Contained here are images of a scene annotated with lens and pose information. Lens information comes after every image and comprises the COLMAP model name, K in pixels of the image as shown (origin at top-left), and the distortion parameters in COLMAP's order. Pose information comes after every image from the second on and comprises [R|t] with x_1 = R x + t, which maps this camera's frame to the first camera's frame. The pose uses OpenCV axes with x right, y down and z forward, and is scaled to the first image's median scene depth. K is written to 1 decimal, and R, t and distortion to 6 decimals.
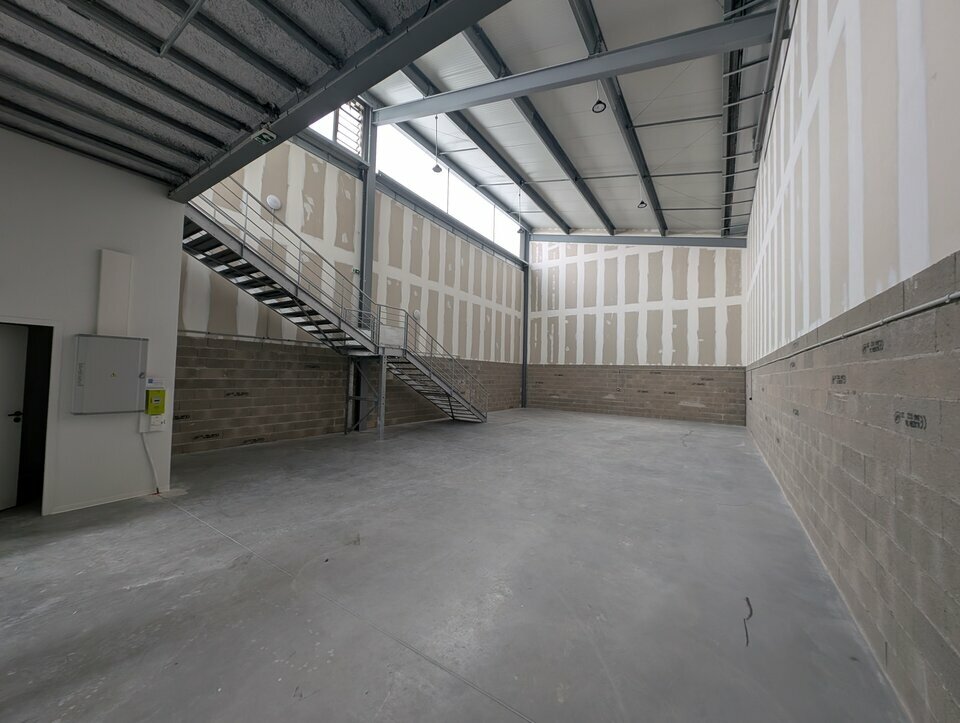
lens RADIAL K [[357.1, 0, 478.6], [0, 357.1, 362.3], [0, 0, 1]] dist [0.001091, -0.001304]
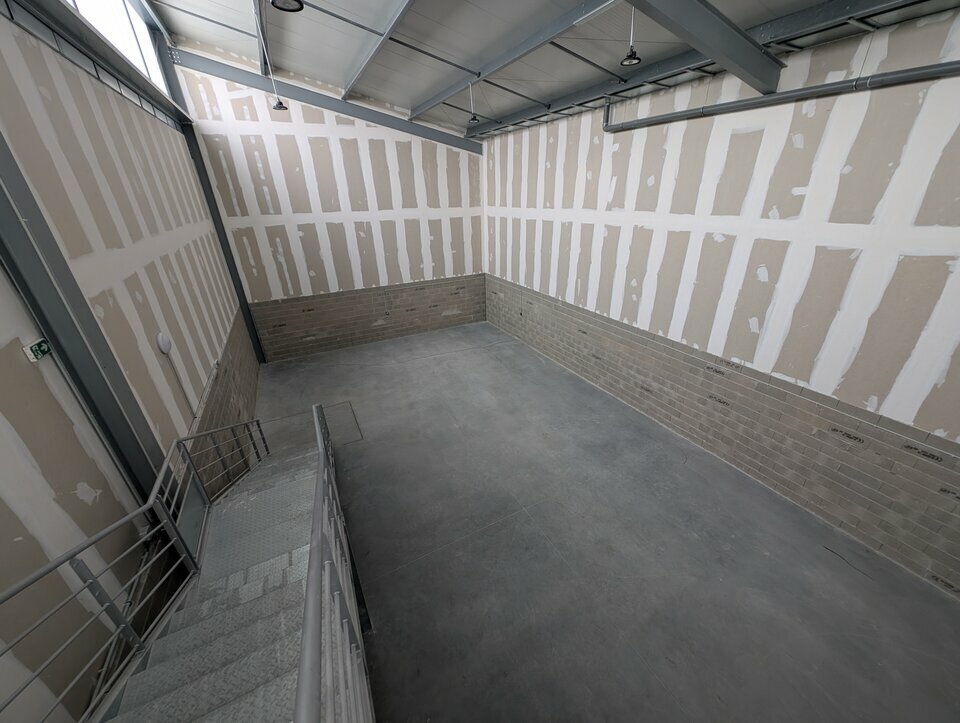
lens RADIAL K [[357.1, 0, 483.5], [0, 357.1, 364.0], [0, 0, 1]] dist [0.001091, -0.001304]
pose [[0.476336, -0.413997, 0.775700, -0.251540], [0.009329, 0.884546, 0.466360, -0.232577], [-0.879214, -0.214908, 0.425203, 0.376084]]
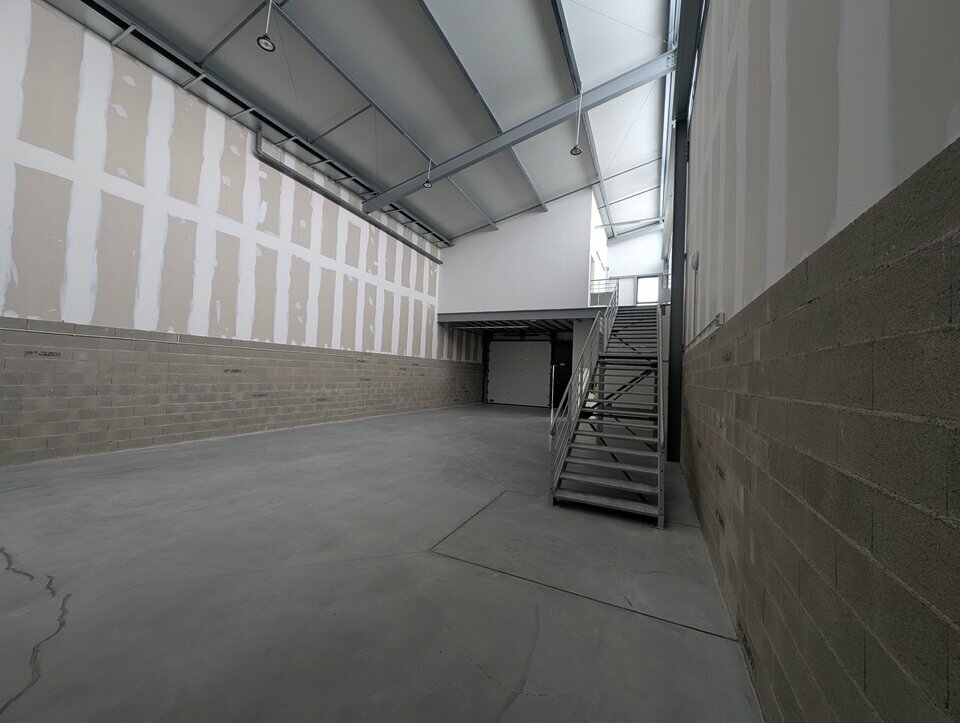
lens RADIAL K [[357.1, 0, 481.6], [0, 357.1, 362.2], [0, 0, 1]] dist [0.001091, -0.001304]
pose [[-0.986132, -0.074097, -0.148502, 0.127974], [-0.065375, 0.995884, -0.062782, 0.035584], [0.152543, -0.052203, -0.986917, 1.088694]]
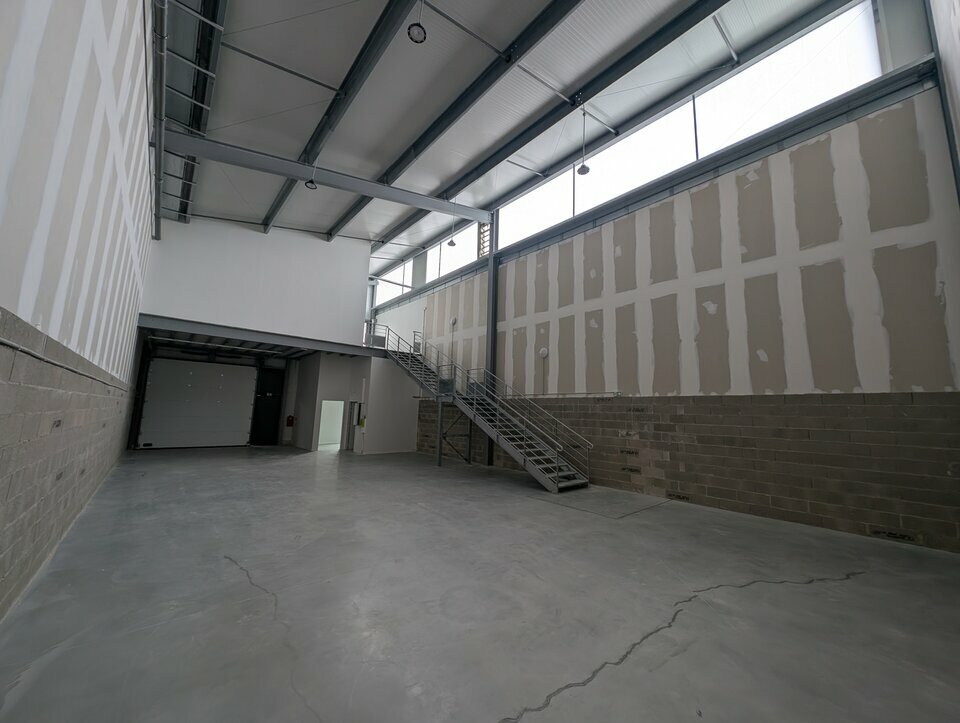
lens RADIAL K [[357.1, 0, 486.5], [0, 357.1, 361.6], [0, 0, 1]] dist [0.001091, -0.001304]
pose [[-0.239861, -0.177668, -0.954411, 0.556018], [-0.007446, 0.983419, -0.181197, 0.040805], [0.970779, -0.036356, -0.237207, 0.826167]]
